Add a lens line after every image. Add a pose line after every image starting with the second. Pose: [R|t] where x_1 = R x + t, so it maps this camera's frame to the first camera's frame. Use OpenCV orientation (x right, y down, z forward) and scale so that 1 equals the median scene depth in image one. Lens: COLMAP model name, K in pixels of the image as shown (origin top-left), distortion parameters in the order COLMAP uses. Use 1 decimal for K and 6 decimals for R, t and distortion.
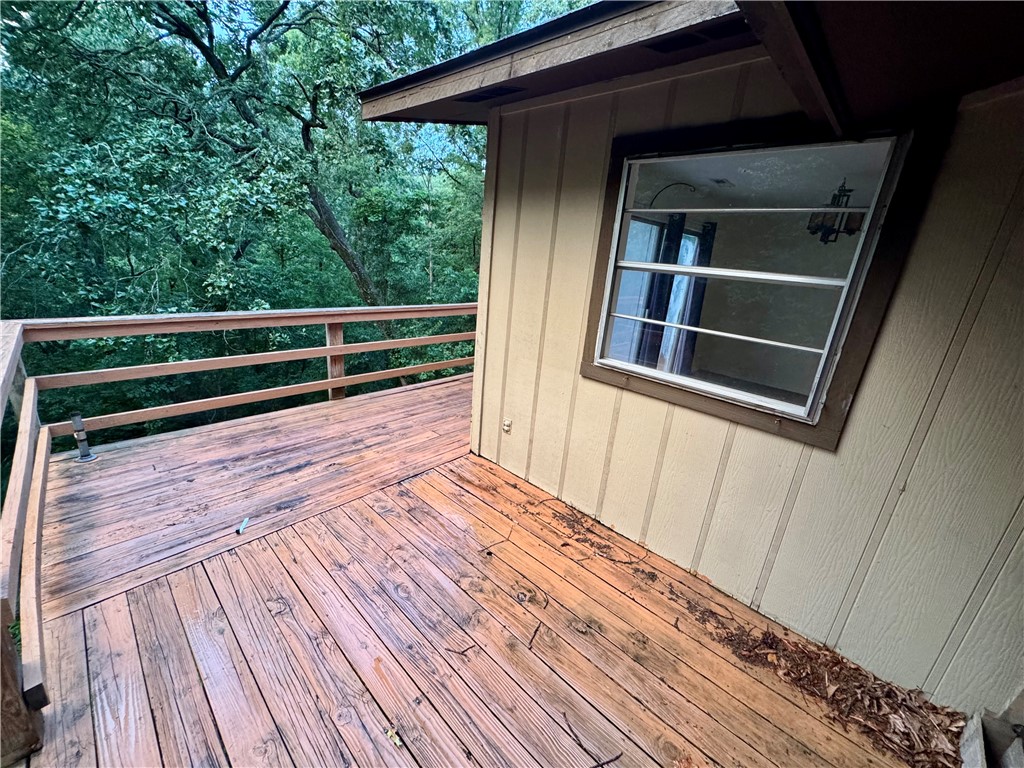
lens RADIAL K [[406.1, 0, 508.0], [0, 406.1, 382.1], [0, 0, 1]] dist [0.000212, -0.000011]
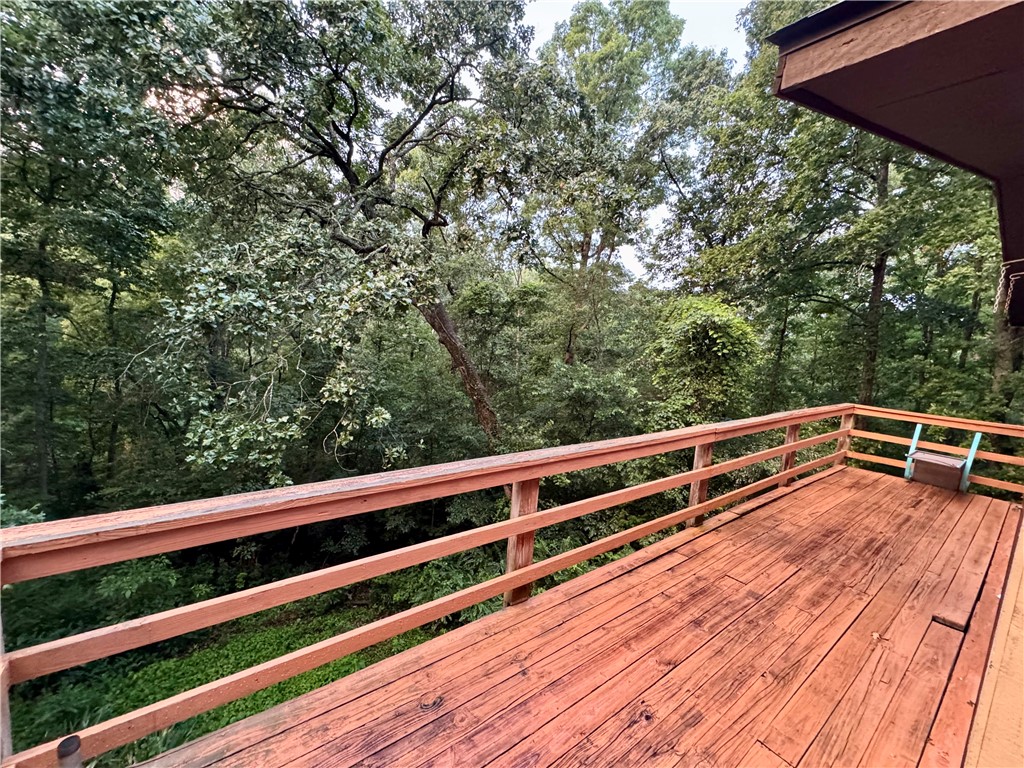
lens RADIAL K [[406.1, 0, 512.5], [0, 406.1, 386.3], [0, 0, 1]] dist [0.000212, -0.000011]
pose [[0.987623, 0.008735, -0.156603, -0.225601], [-0.038928, 0.980859, -0.190789, -0.102491], [0.151939, 0.194524, 0.969059, 0.243658]]
